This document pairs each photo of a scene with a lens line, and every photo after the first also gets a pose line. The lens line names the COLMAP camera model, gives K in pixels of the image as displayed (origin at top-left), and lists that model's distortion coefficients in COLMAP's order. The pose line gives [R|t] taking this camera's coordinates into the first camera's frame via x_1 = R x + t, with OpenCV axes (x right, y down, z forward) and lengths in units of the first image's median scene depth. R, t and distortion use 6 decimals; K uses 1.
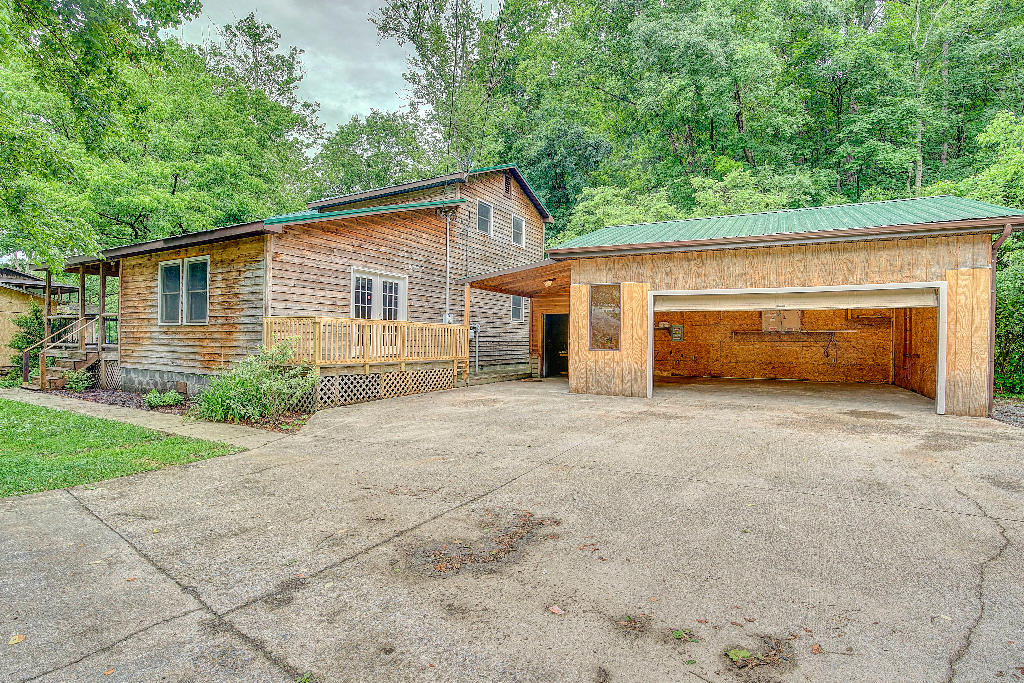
lens RADIAL K [[482.9, 0, 502.6], [0, 482.9, 342.0], [0, 0, 1]] dist [-0.028222, 0.006363]
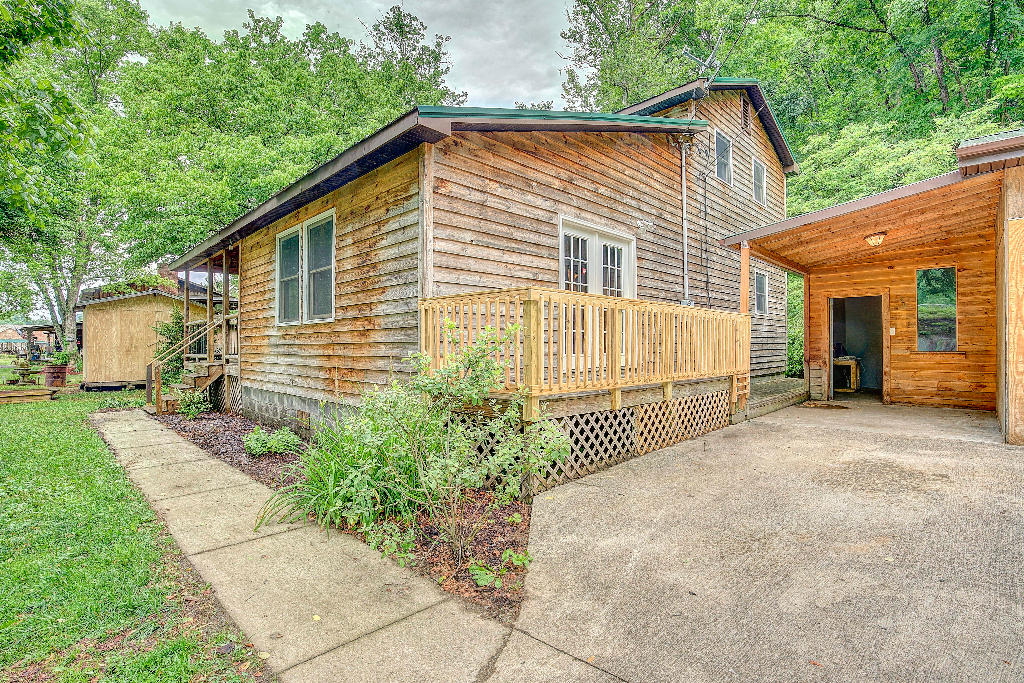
lens RADIAL K [[482.9, 0, 518.1], [0, 482.9, 345.6], [0, 0, 1]] dist [-0.028222, 0.006363]
pose [[0.968961, -0.016047, -0.246692, -0.219313], [0.014355, 0.999859, -0.008659, 0.003694], [0.246797, 0.004849, 0.969055, 0.426452]]
